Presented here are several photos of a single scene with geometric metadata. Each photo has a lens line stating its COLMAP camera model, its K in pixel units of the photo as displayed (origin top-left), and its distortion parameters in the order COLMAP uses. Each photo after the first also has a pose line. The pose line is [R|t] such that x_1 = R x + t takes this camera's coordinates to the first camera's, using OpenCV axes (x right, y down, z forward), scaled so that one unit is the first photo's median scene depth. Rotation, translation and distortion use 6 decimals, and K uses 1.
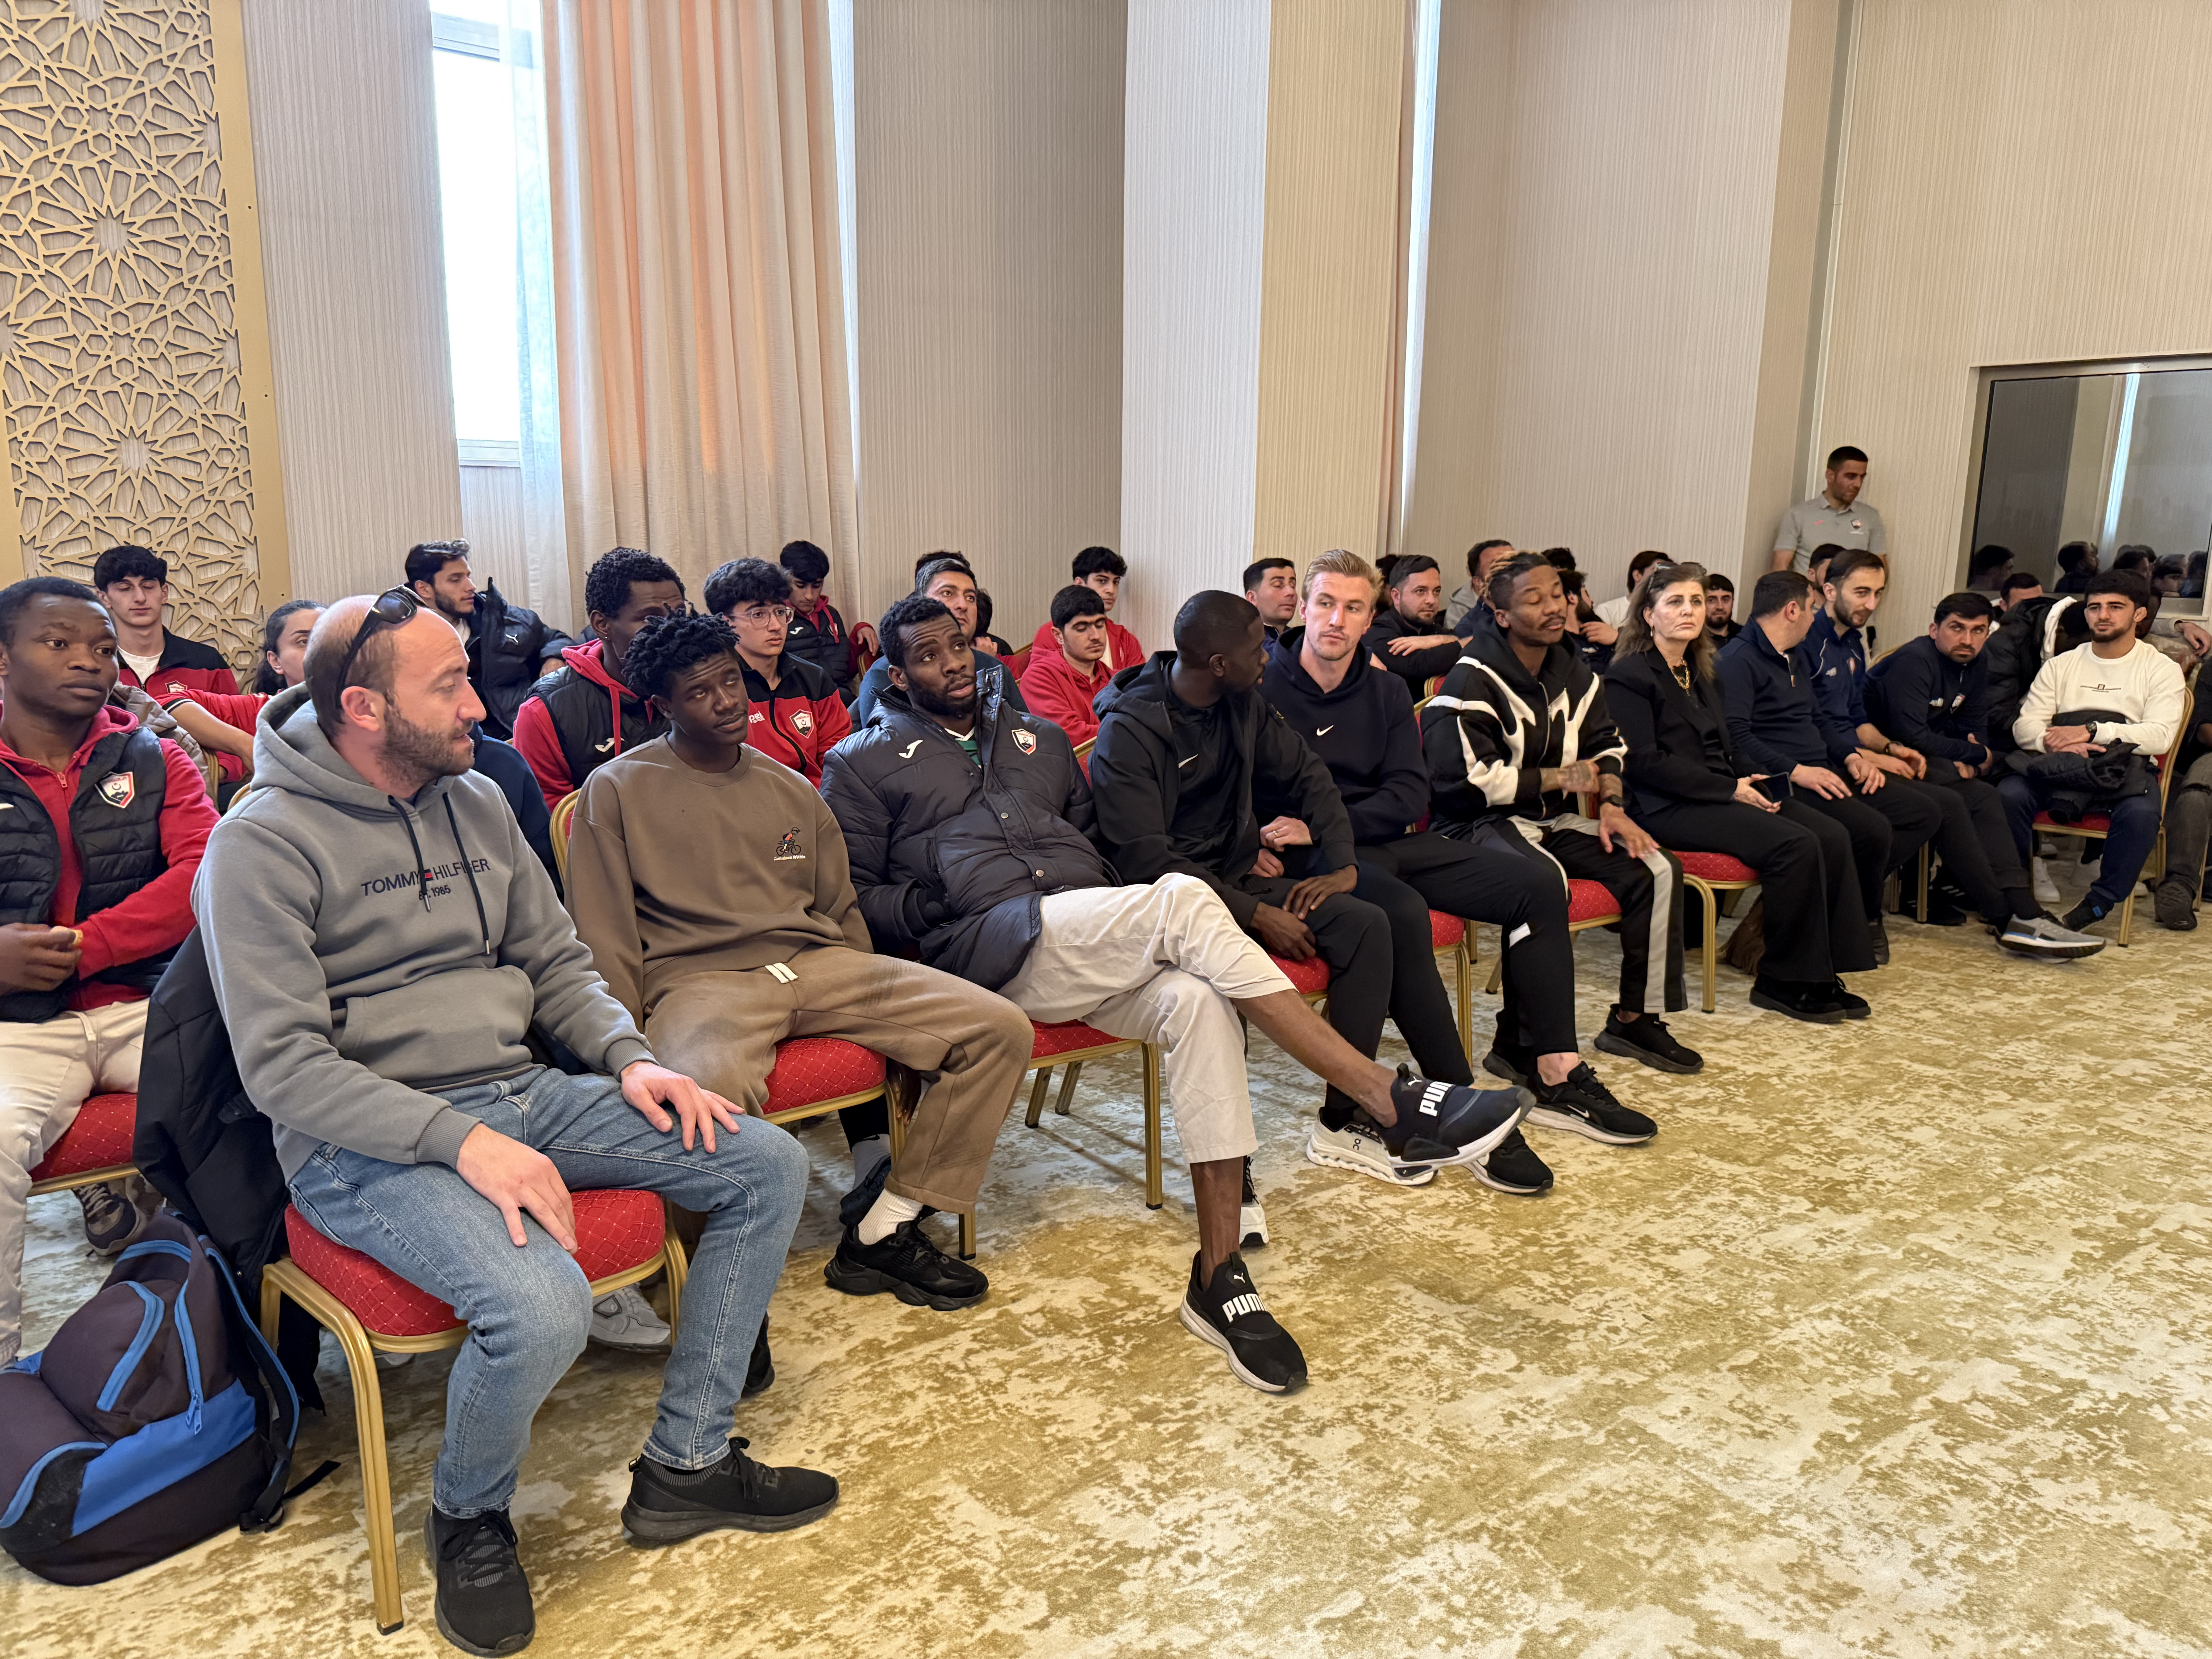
lens RADIAL K [[1572.7, 0, 1073.8], [0, 1572.7, 830.0], [0, 0, 1]] dist [0.006828, -0.007764]
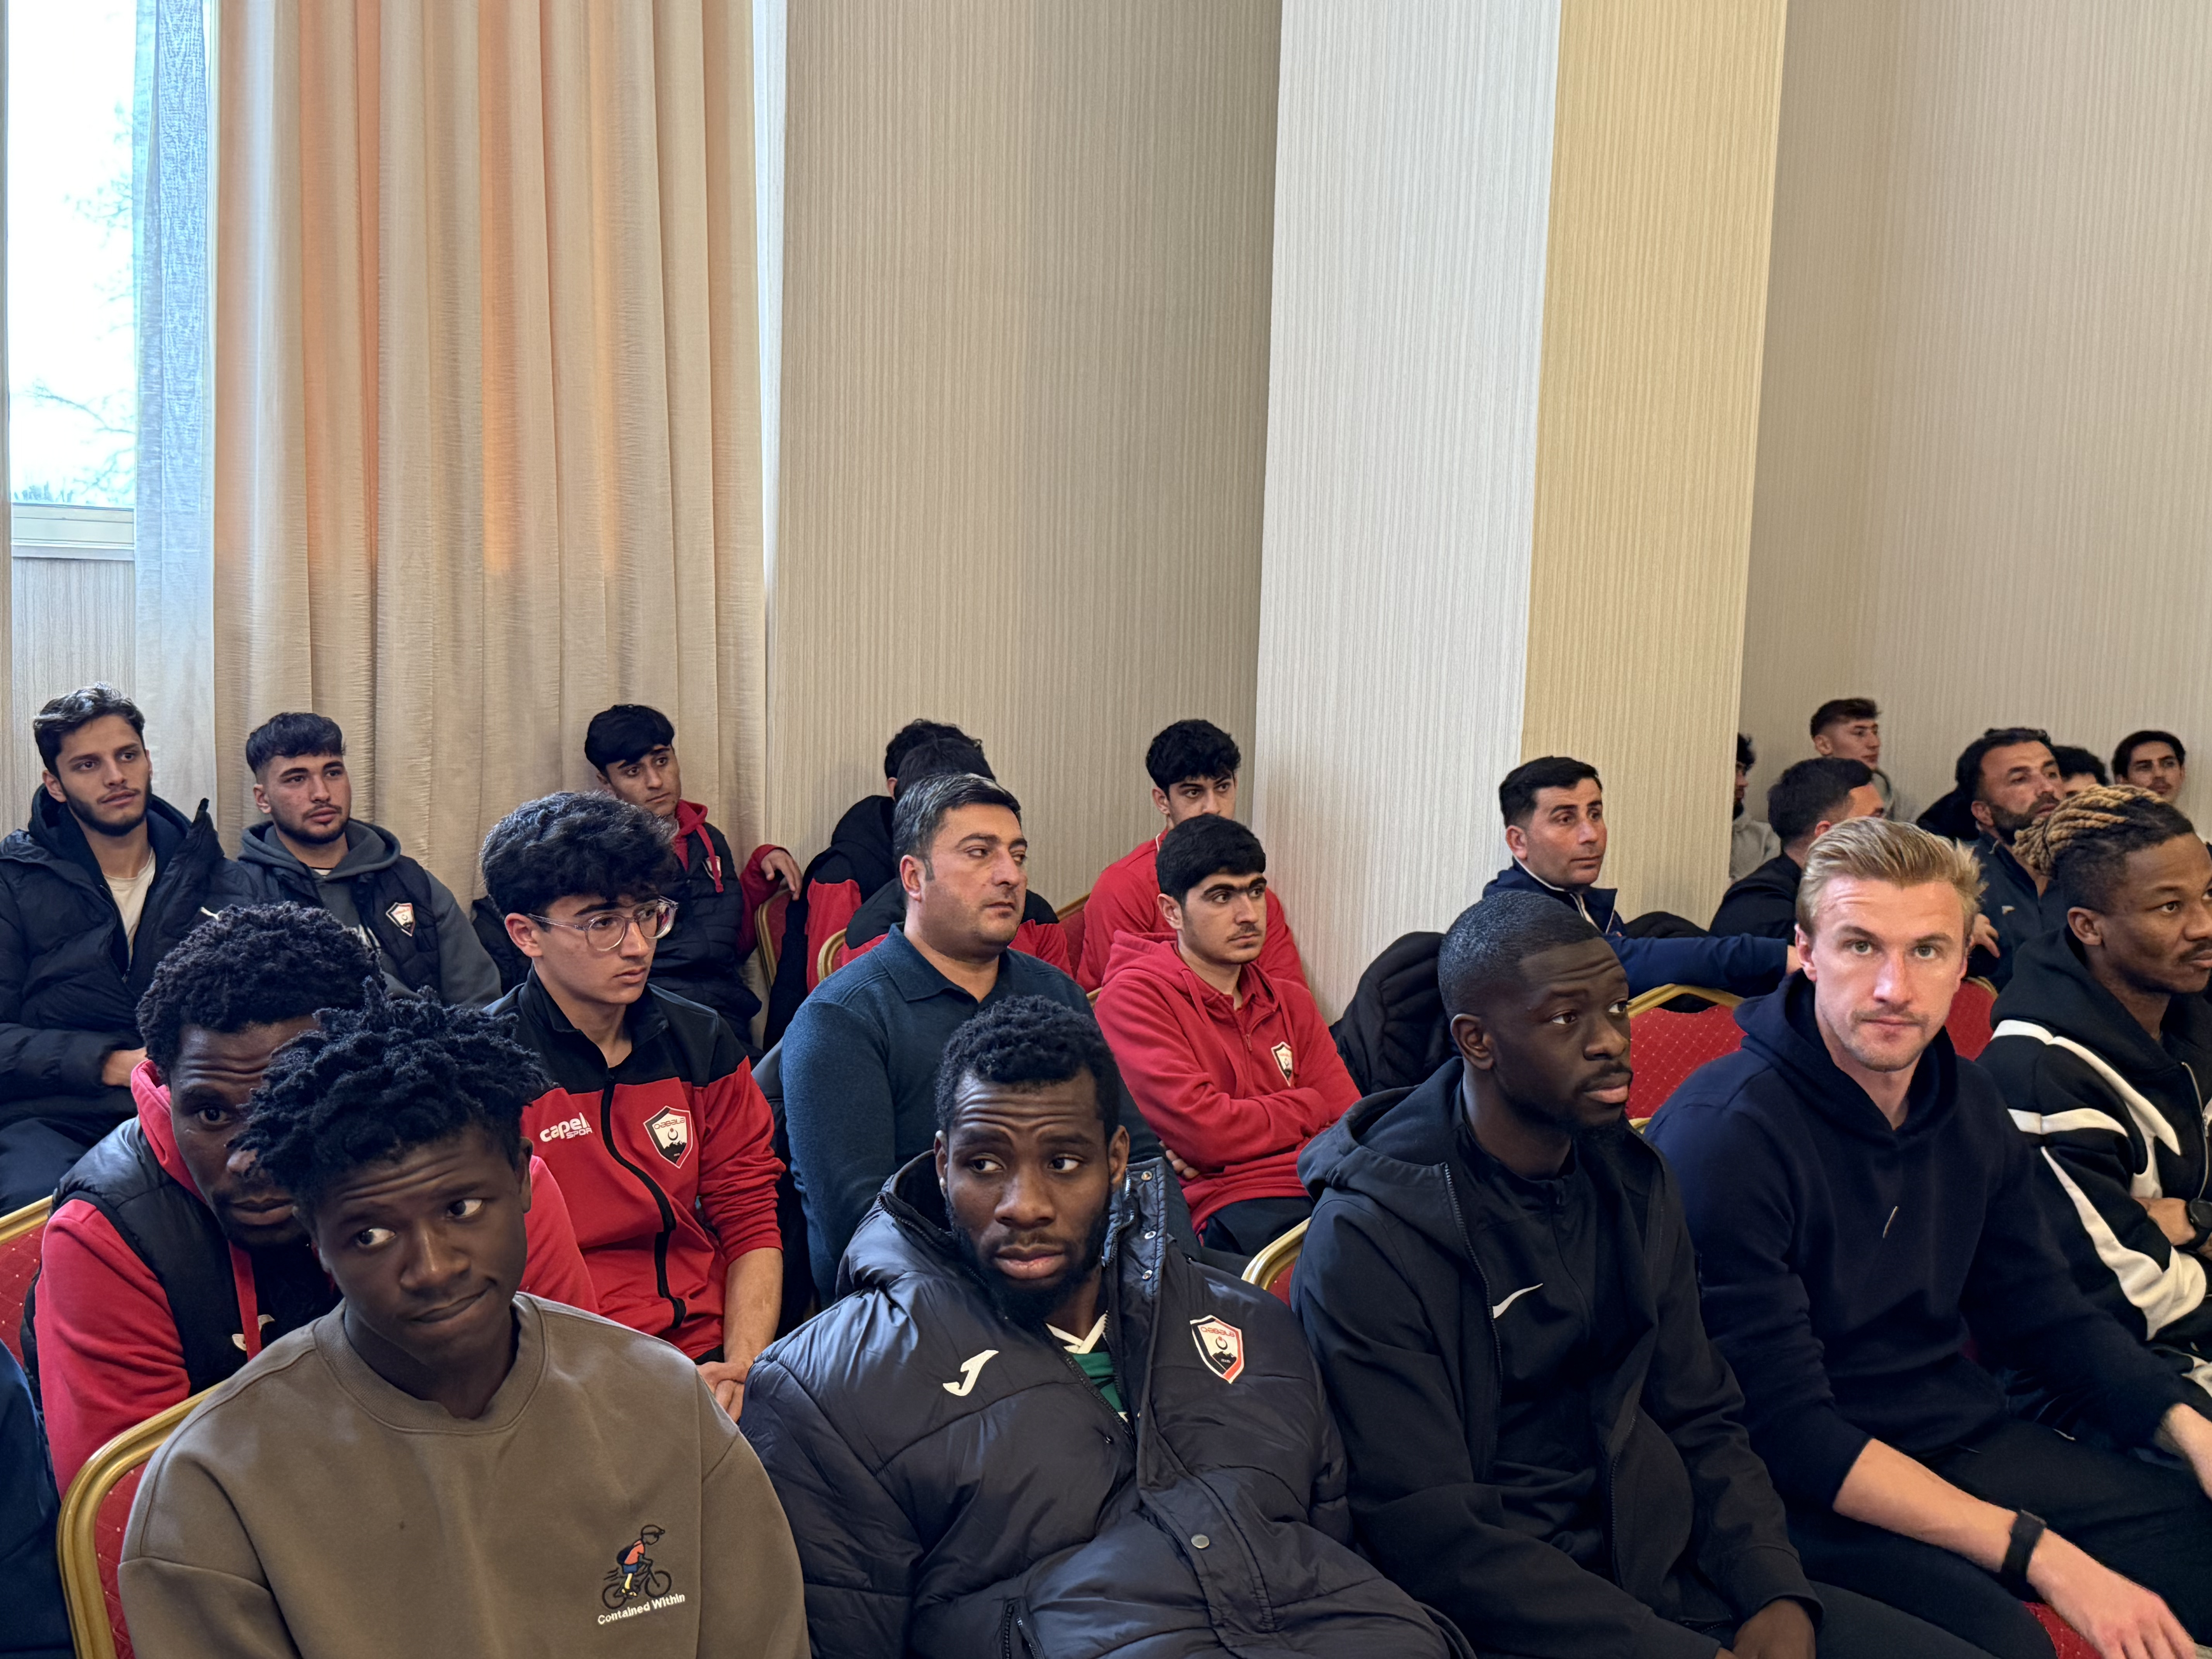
lens RADIAL K [[2440.3, 0, 1110.1], [0, 2440.3, 771.7], [0, 0, 1]] dist [0.001725, -0.003277]
pose [[0.999567, 0.016395, 0.024452, -0.049374], [-0.013300, 0.992471, -0.121758, -0.072515], [-0.026264, 0.121380, 0.992259, 0.210296]]
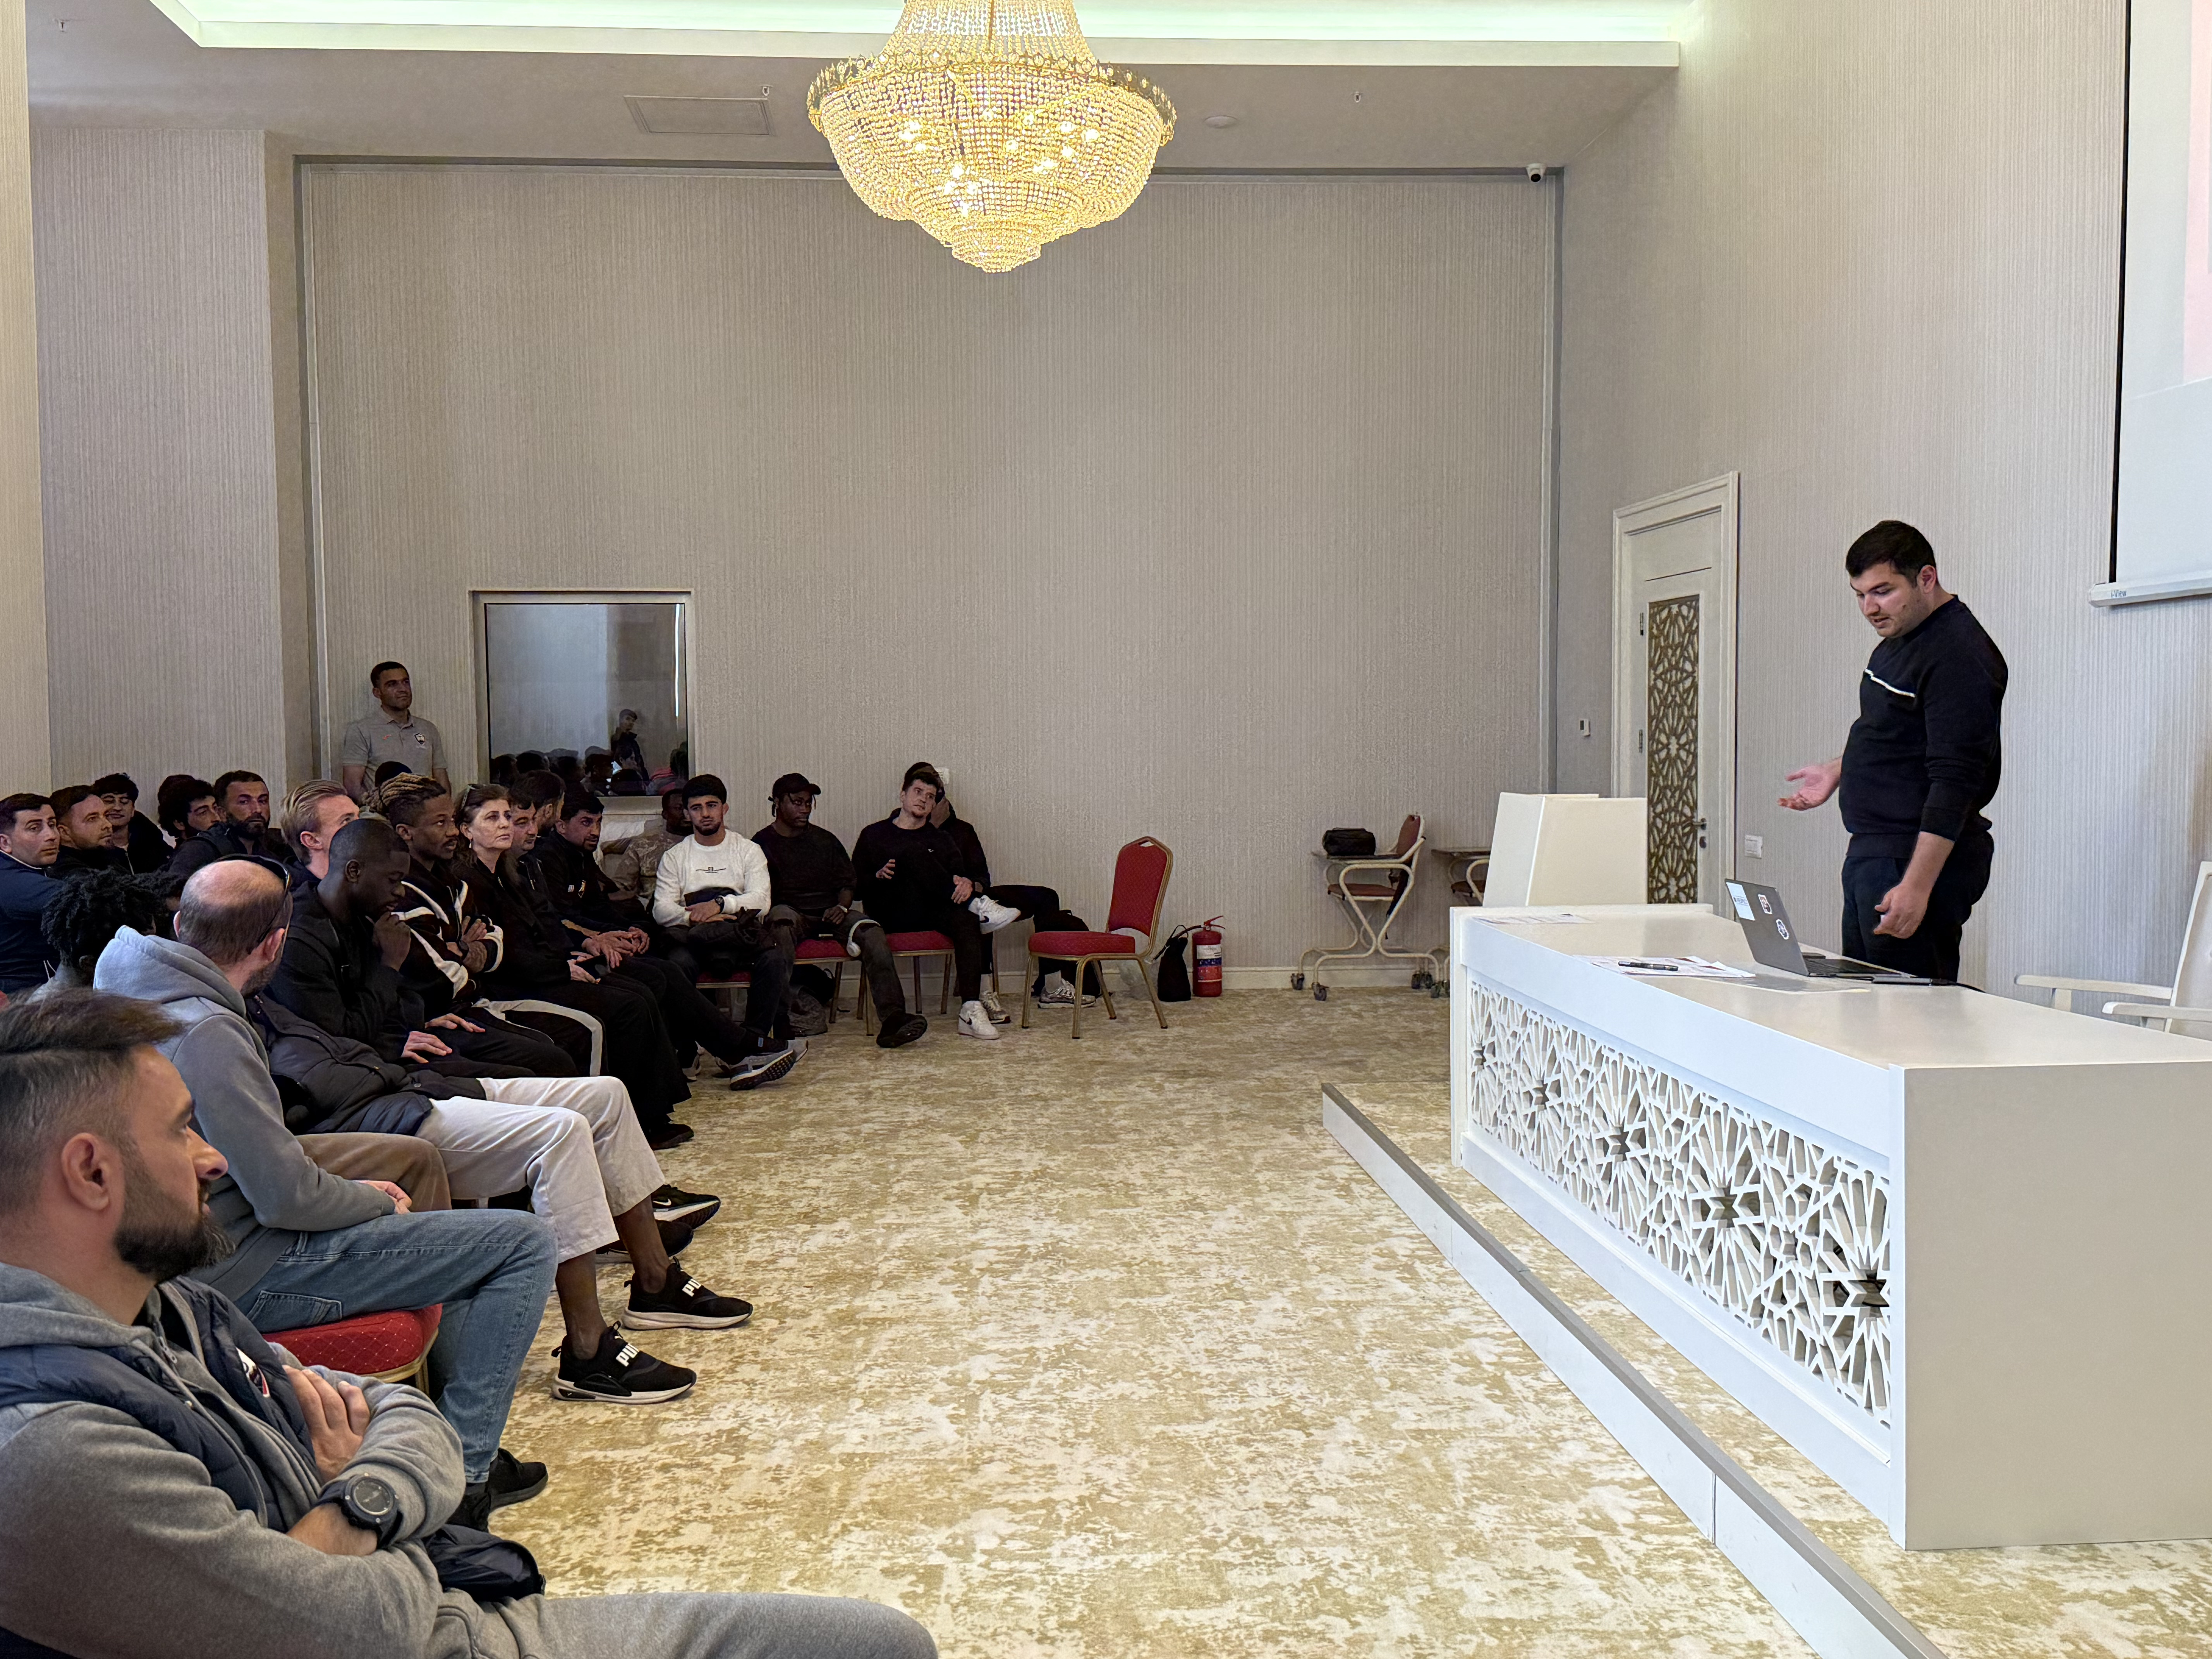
lens RADIAL K [[2254.0, 0, 1106.0], [0, 2254.0, 829.5], [0, 0, 1]] dist [0.168916, 0.000674]
pose [[0.563031, -0.056457, 0.824505, -0.664313], [0.179421, 0.982219, -0.055265, 0.033763], [-0.806725, 0.179050, 0.563149, -0.273717]]
